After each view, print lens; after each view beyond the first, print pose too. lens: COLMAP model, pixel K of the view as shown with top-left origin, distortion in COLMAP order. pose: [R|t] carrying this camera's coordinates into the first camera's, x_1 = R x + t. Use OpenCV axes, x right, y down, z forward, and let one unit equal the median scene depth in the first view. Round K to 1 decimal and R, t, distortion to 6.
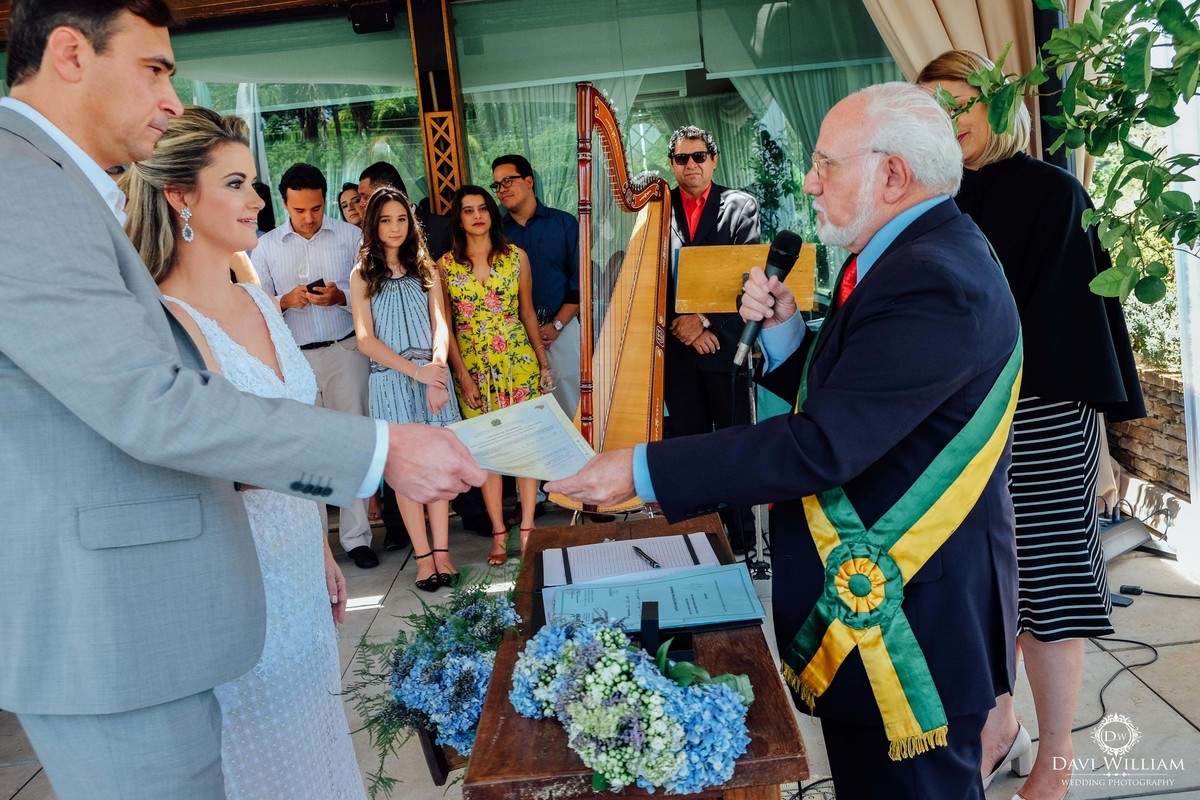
lens RADIAL K [[1177.7, 0, 601.5], [0, 1177.7, 403.0], [0, 0, 1]] dist [-0.027500, 0.000000]
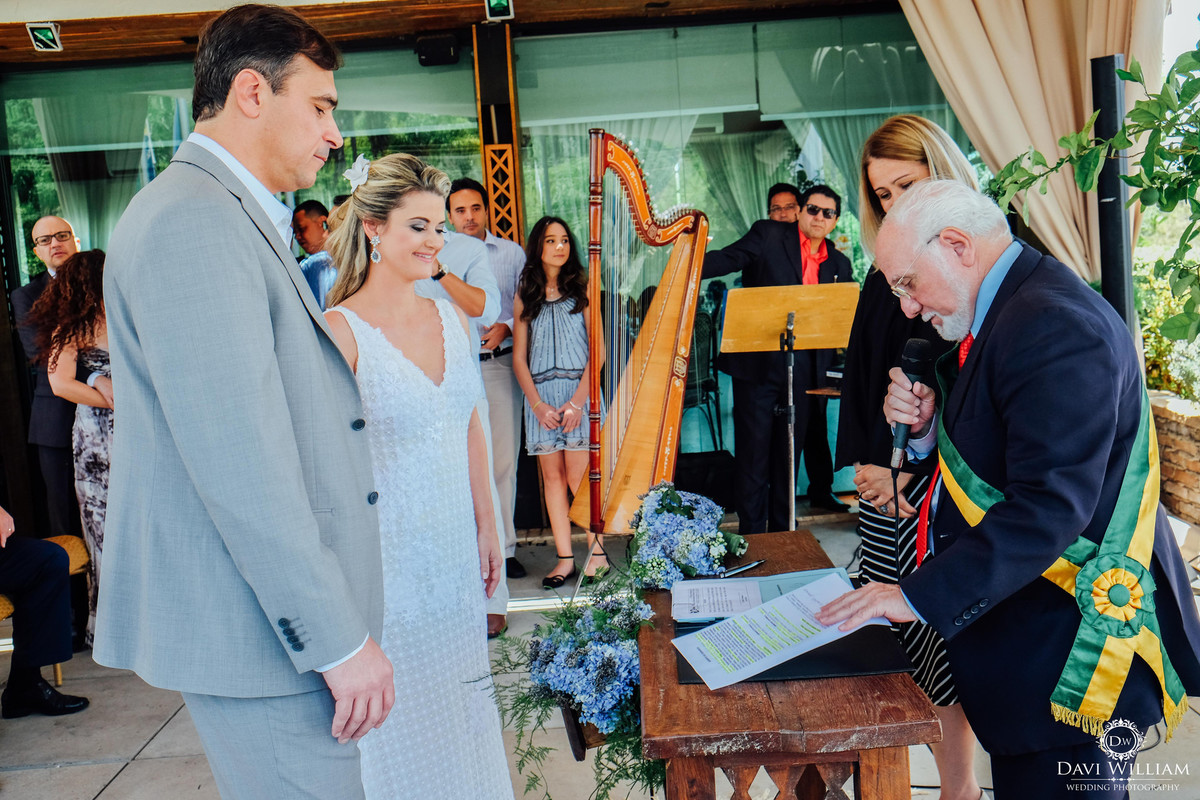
lens RADIAL K [[1249.5, 0, 598.7], [0, 1249.5, 398.2], [0, 0, 1]] dist [-0.014903, 0.000000]
pose [[0.999528, 0.029455, 0.008784, -0.122586], [-0.029098, 0.998842, -0.038327, 0.024751], [-0.009902, 0.038053, 0.999227, -0.165242]]
